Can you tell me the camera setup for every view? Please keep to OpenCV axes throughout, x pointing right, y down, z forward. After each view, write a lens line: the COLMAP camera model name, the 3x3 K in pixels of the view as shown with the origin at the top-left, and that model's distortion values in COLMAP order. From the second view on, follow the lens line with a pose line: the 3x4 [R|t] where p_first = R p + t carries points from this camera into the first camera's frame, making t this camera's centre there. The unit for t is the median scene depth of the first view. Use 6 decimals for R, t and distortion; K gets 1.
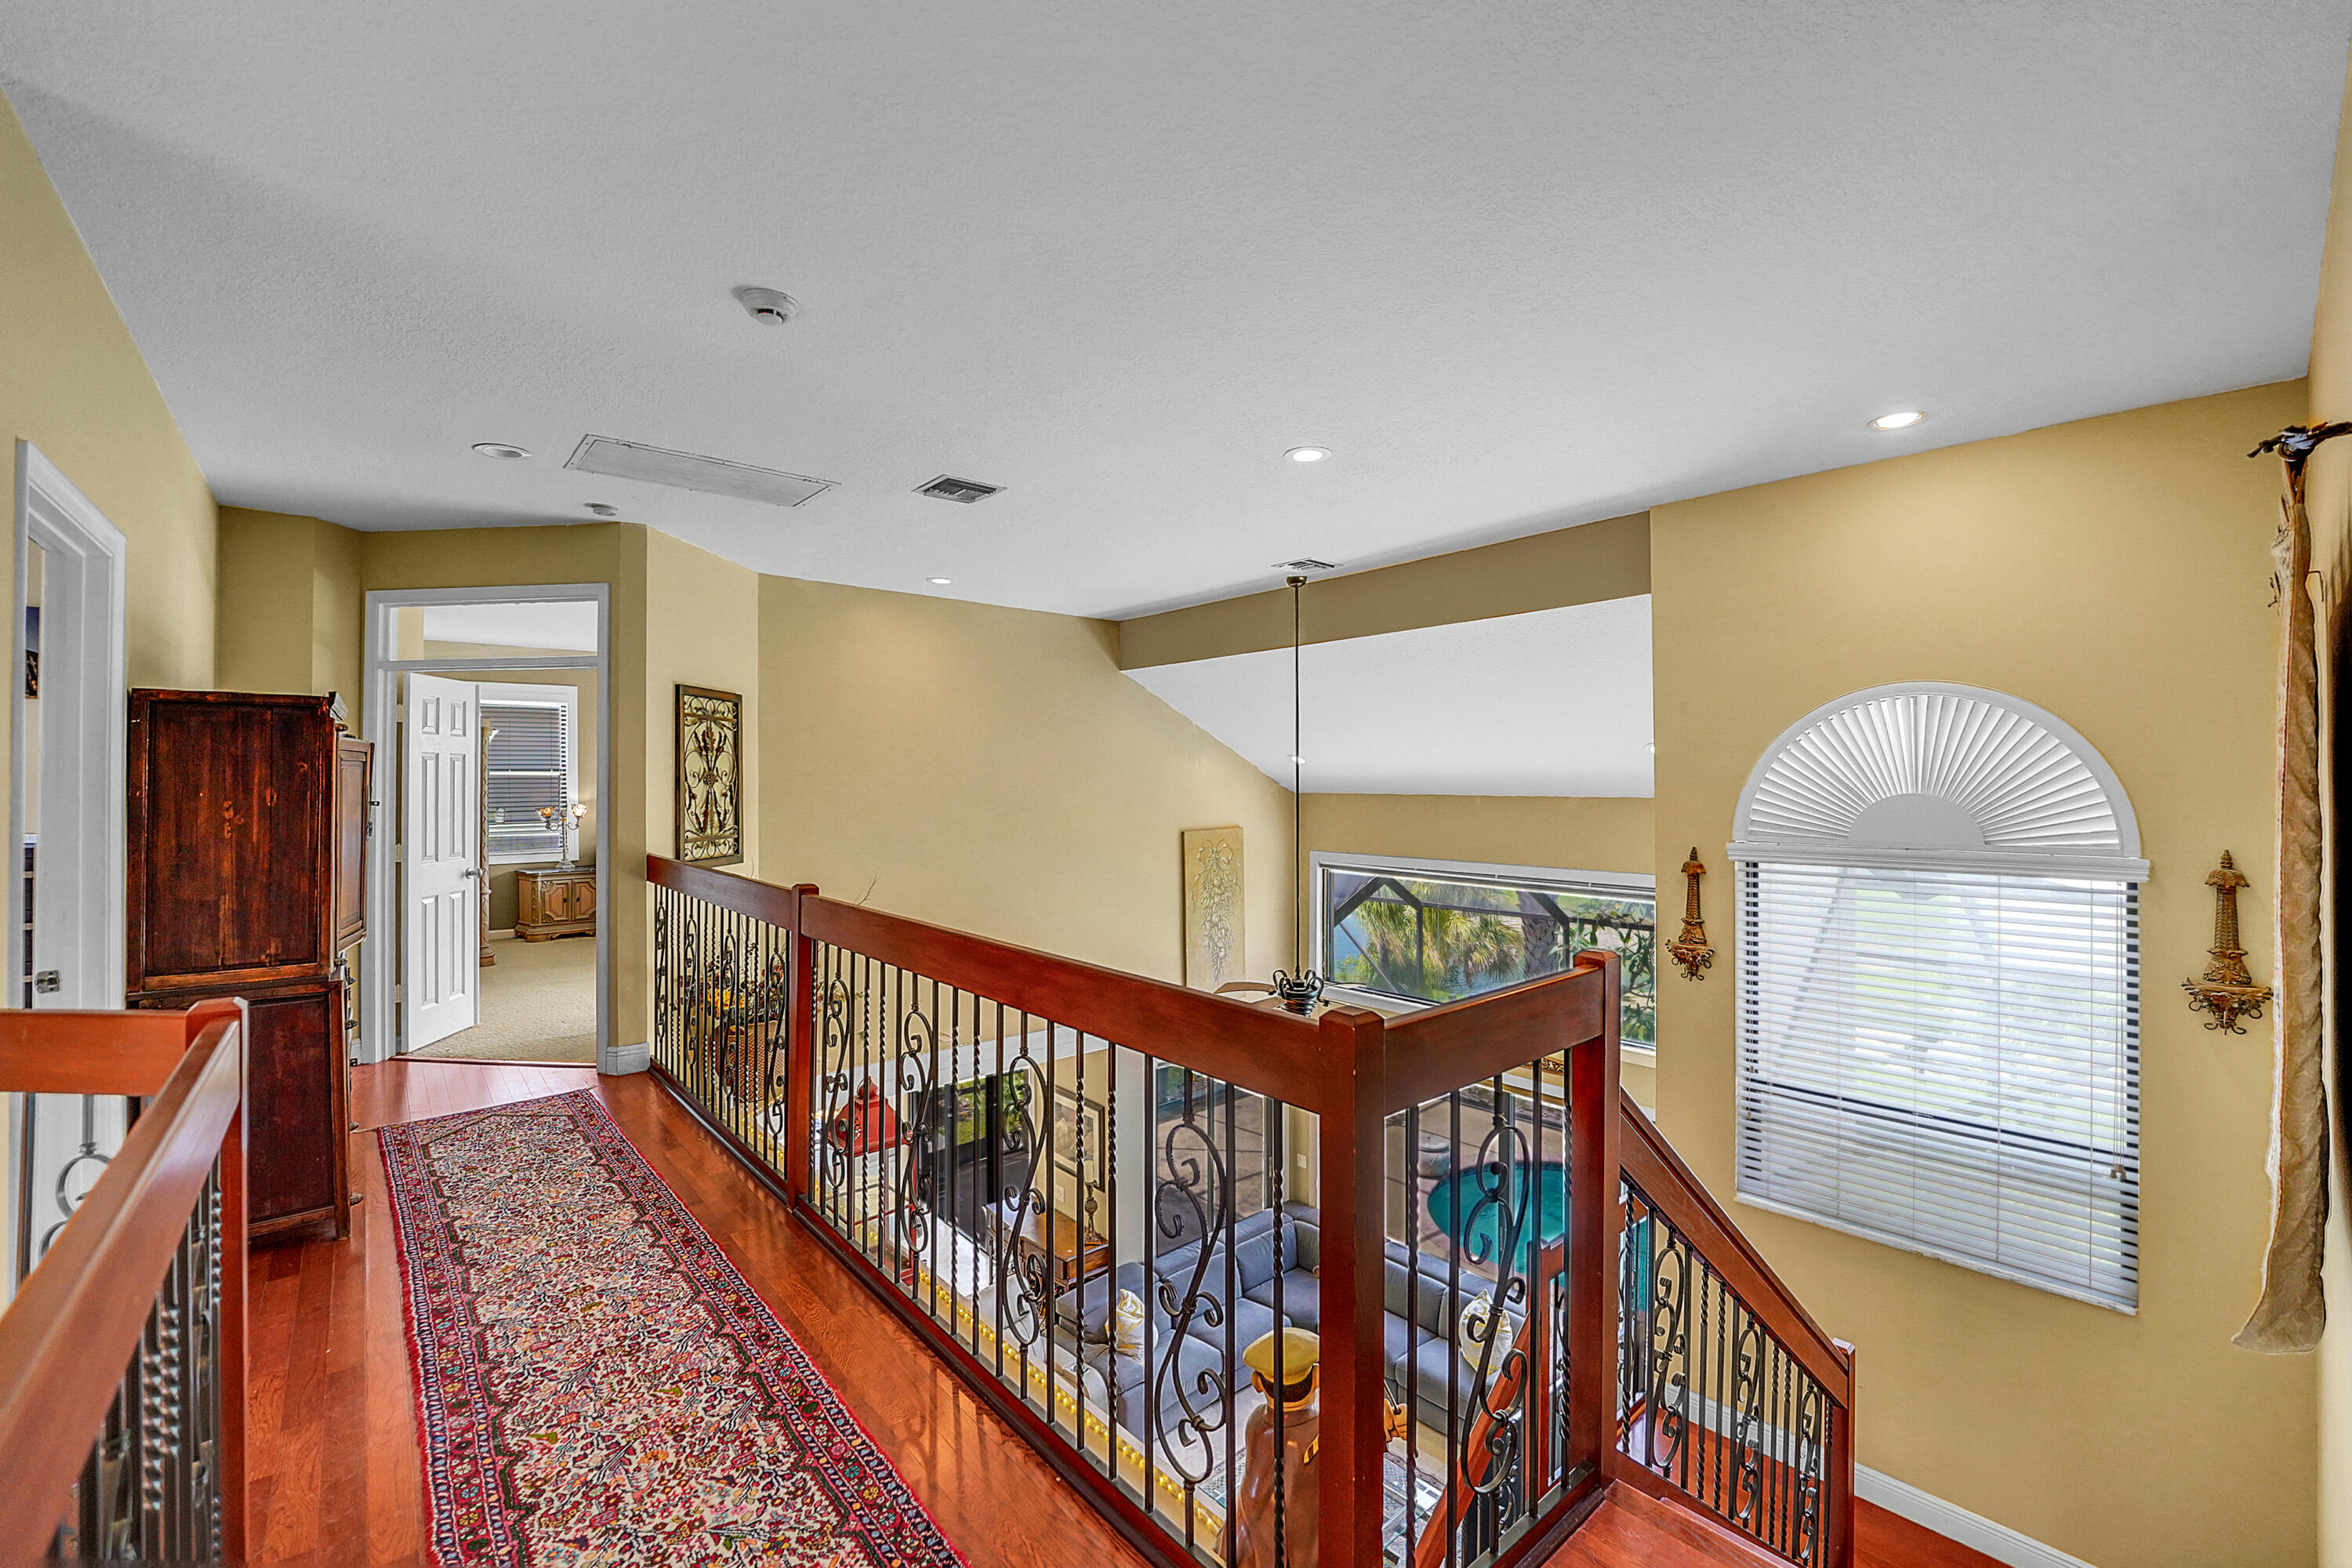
lens RADIAL K [[969.5, 0, 1176.0], [0, 969.5, 784.0], [0, 0, 1]] dist [-0.041215, -0.000017]
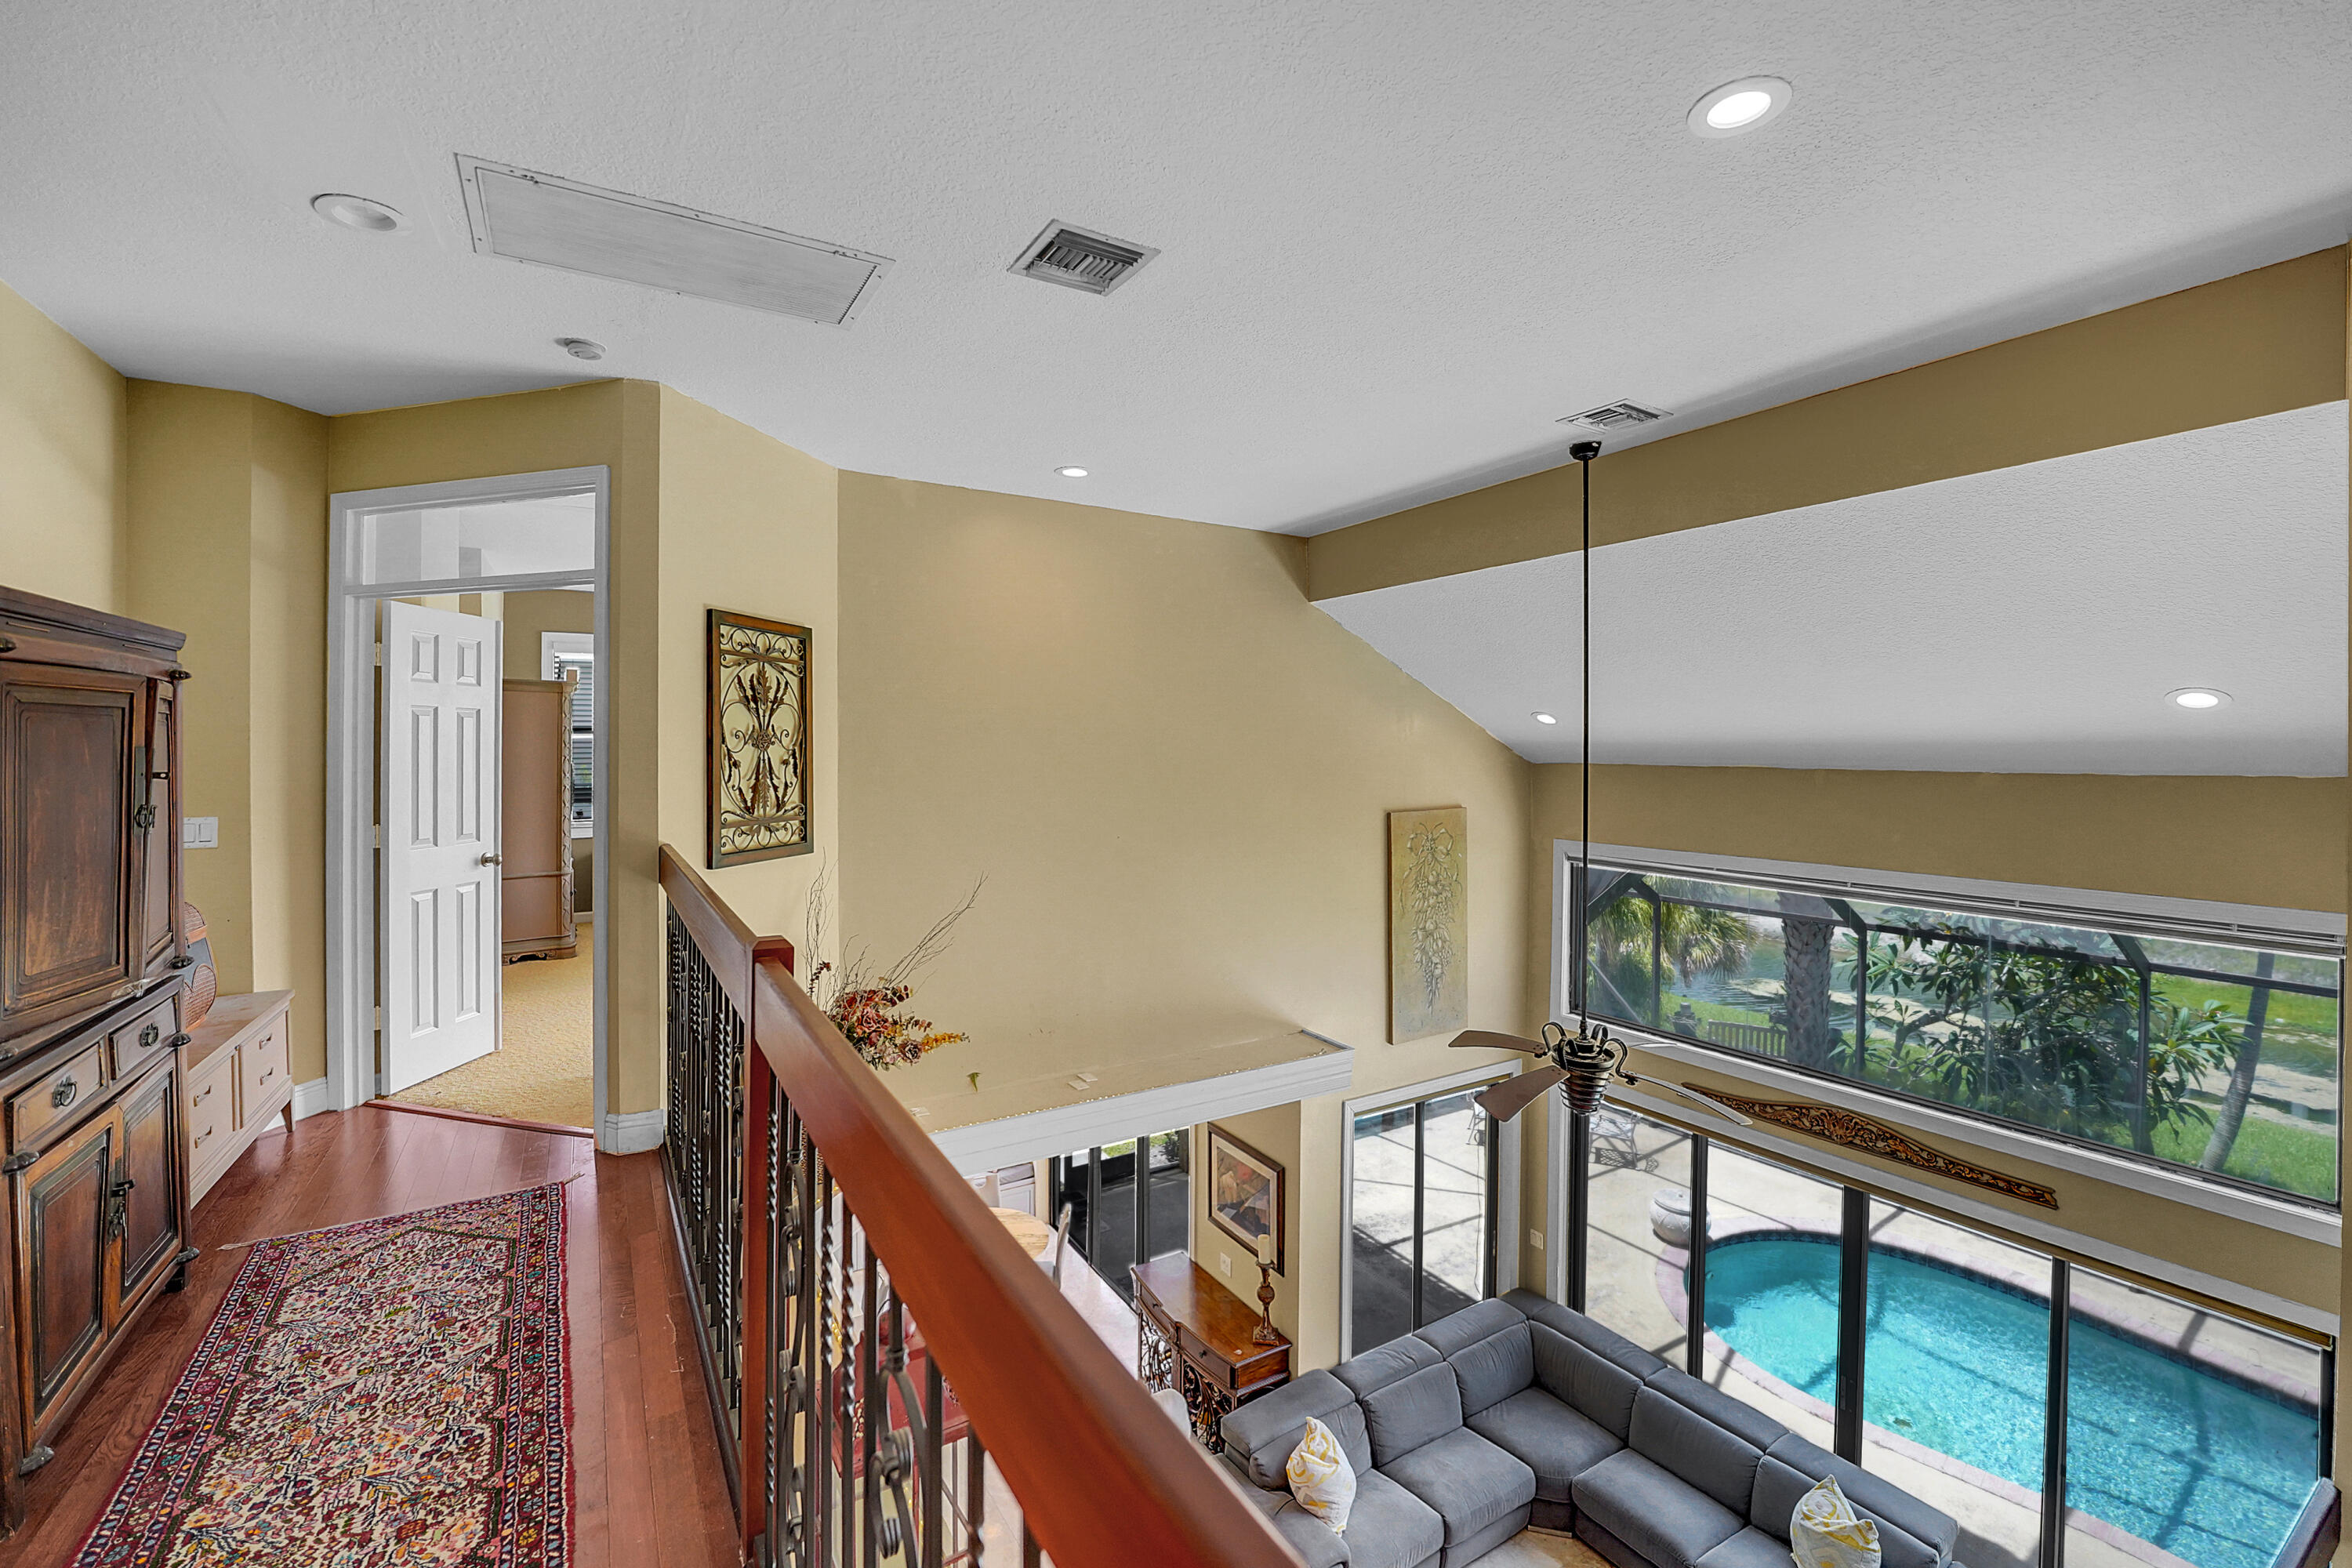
lens RADIAL K [[992.3, 0, 1176.0], [0, 992.3, 784.0], [0, 0, 1]] dist [-0.049360, 0.011101]
pose [[0.986816, 0.009798, -0.161551, -0.049639], [-0.004382, 0.999418, 0.033845, 0.001016], [0.161788, -0.032690, 0.986284, 0.301683]]
